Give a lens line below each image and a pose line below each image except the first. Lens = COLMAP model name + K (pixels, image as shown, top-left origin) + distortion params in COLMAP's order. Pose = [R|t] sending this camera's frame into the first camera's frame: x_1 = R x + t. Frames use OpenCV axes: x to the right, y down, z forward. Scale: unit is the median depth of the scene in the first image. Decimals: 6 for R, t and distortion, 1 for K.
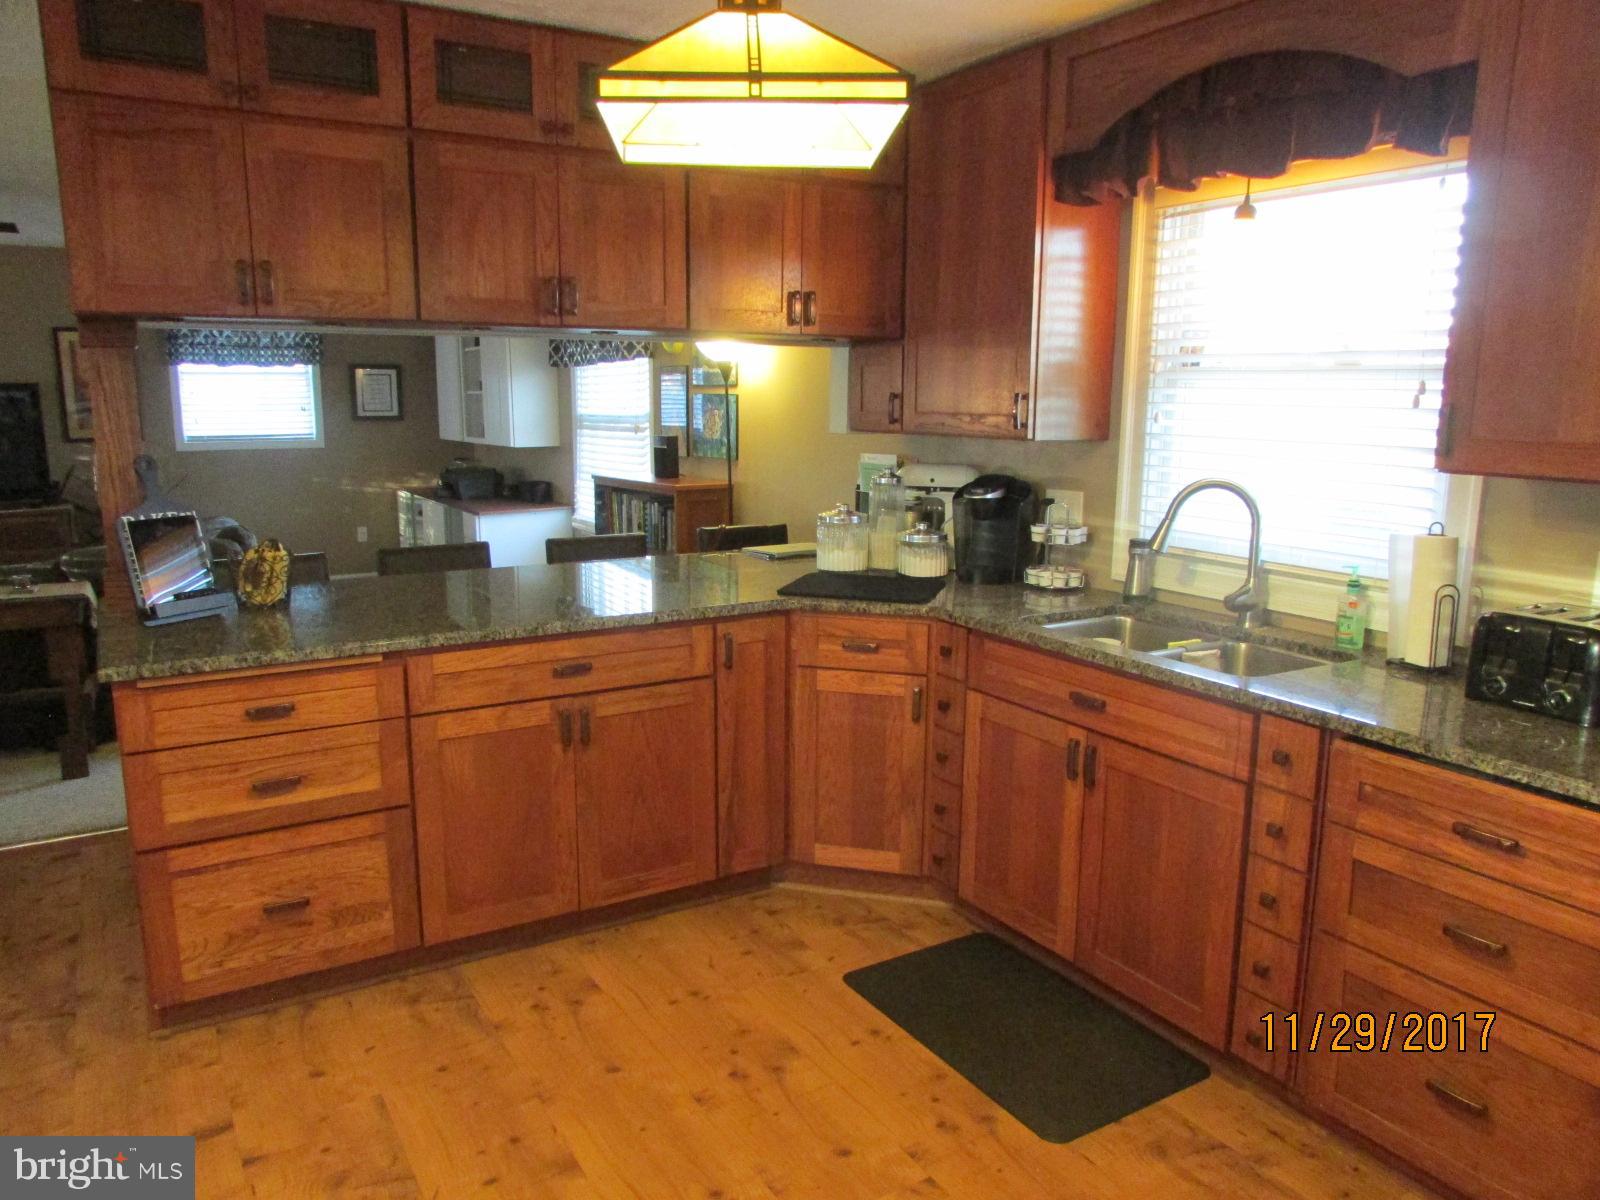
lens RADIAL K [[1156.9, 0, 800.0], [0, 1156.9, 600.0], [0, 0, 1]] dist [-0.022863, 0.003319]
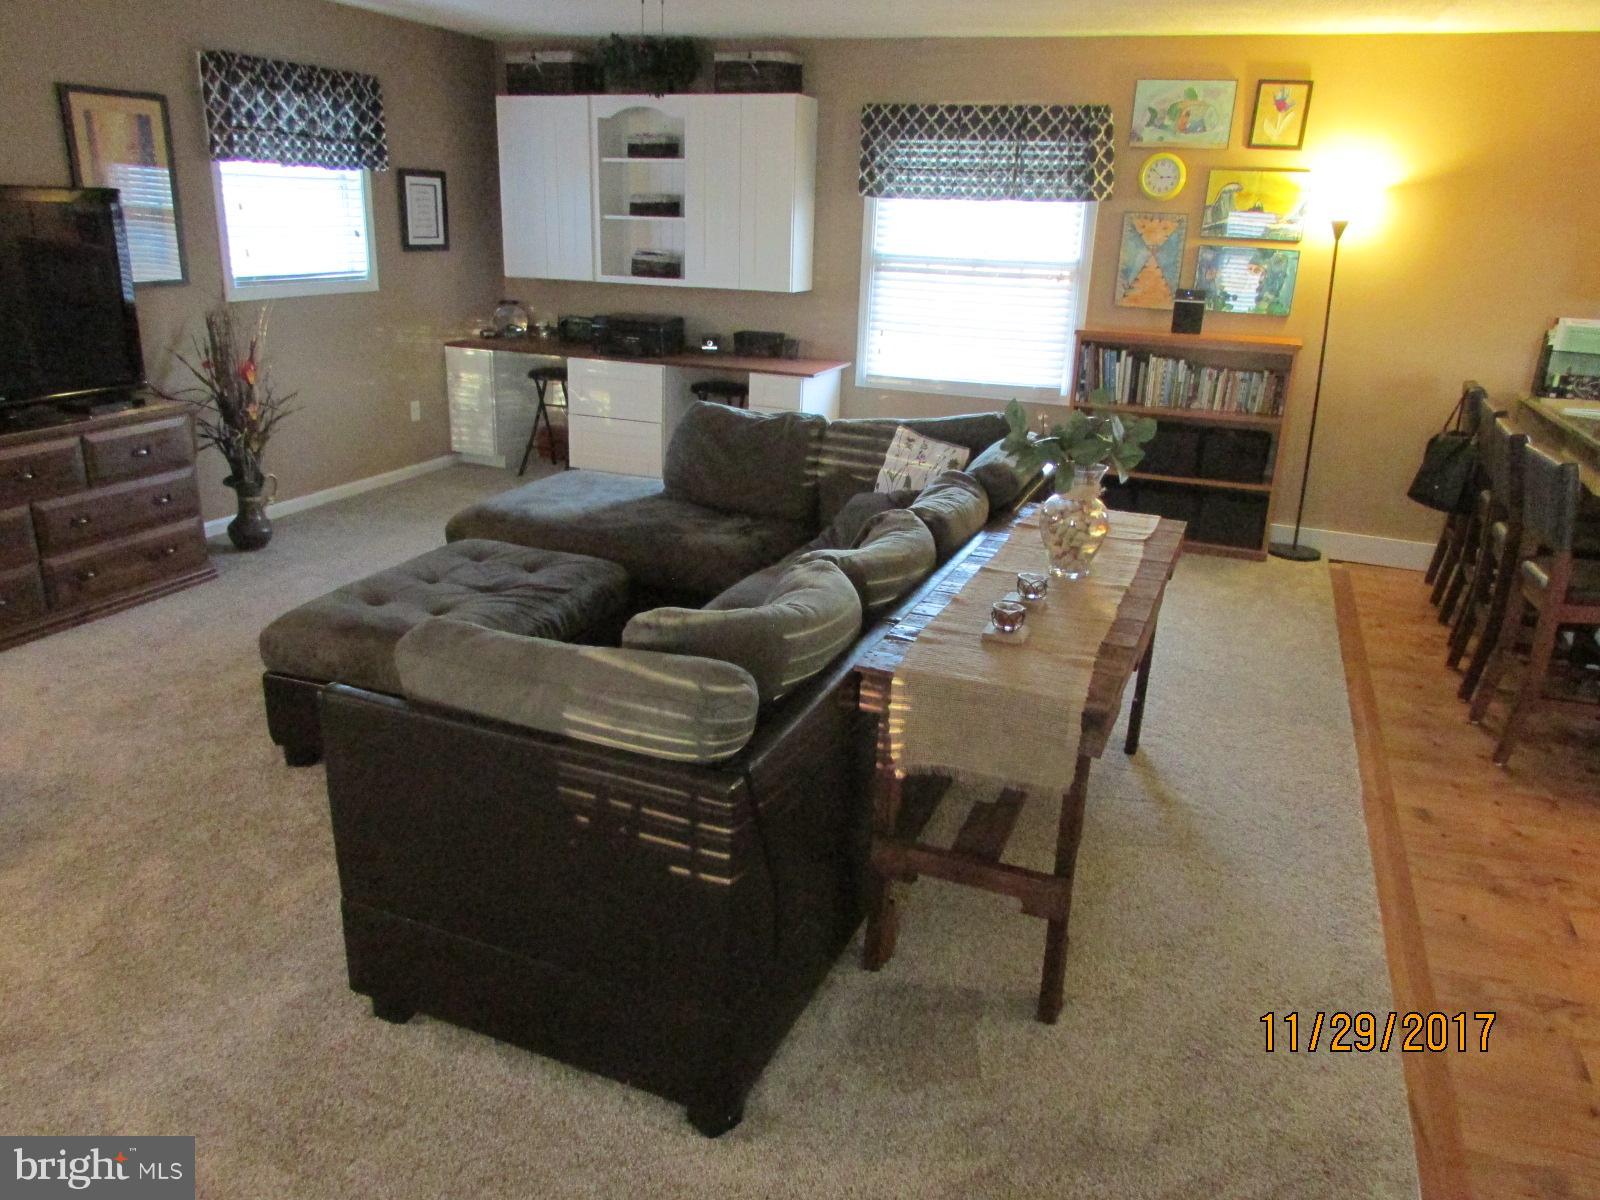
lens RADIAL K [[1156.9, 0, 800.0], [0, 1156.9, 600.0], [0, 0, 1]] dist [-0.022863, 0.003319]
pose [[0.799902, -0.166132, 0.576677, -1.623932], [0.072227, 0.980585, 0.182308, -0.142097], [-0.595768, -0.104177, 0.796372, 0.666348]]
